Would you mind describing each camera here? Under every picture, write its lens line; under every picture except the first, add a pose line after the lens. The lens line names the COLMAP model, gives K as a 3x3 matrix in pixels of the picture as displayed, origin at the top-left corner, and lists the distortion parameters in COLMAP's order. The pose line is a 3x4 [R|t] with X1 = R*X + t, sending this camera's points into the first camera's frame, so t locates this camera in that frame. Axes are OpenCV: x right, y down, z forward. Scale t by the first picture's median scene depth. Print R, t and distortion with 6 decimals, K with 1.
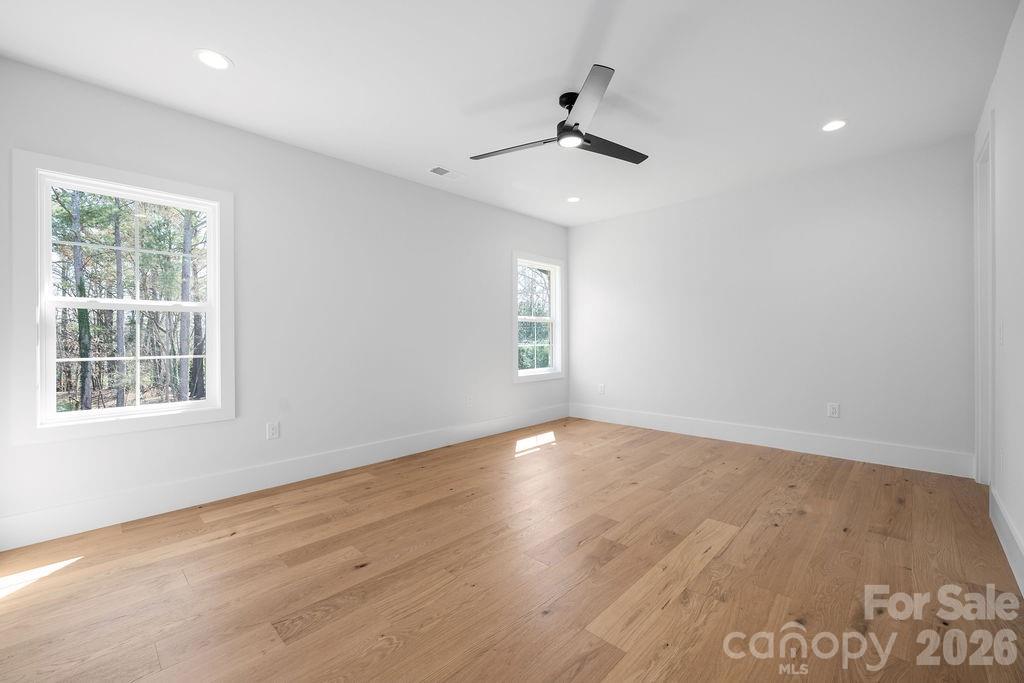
lens RADIAL K [[420.3, 0, 508.8], [0, 420.3, 341.2], [0, 0, 1]] dist [0.000769, 0.000172]
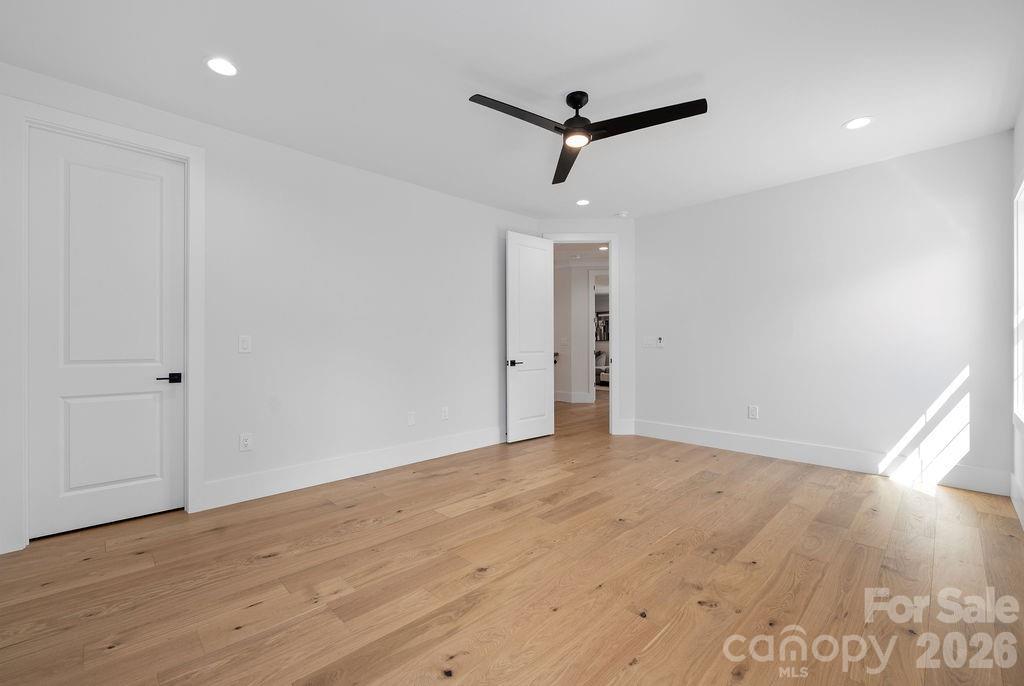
lens RADIAL K [[420.3, 0, 508.8], [0, 420.3, 342.7], [0, 0, 1]] dist [0.000769, 0.000172]
pose [[-0.999463, 0.011539, 0.030679, 0.283805], [0.011770, 0.999904, 0.007358, -0.021334], [-0.030592, 0.007716, -0.999502, 2.008668]]
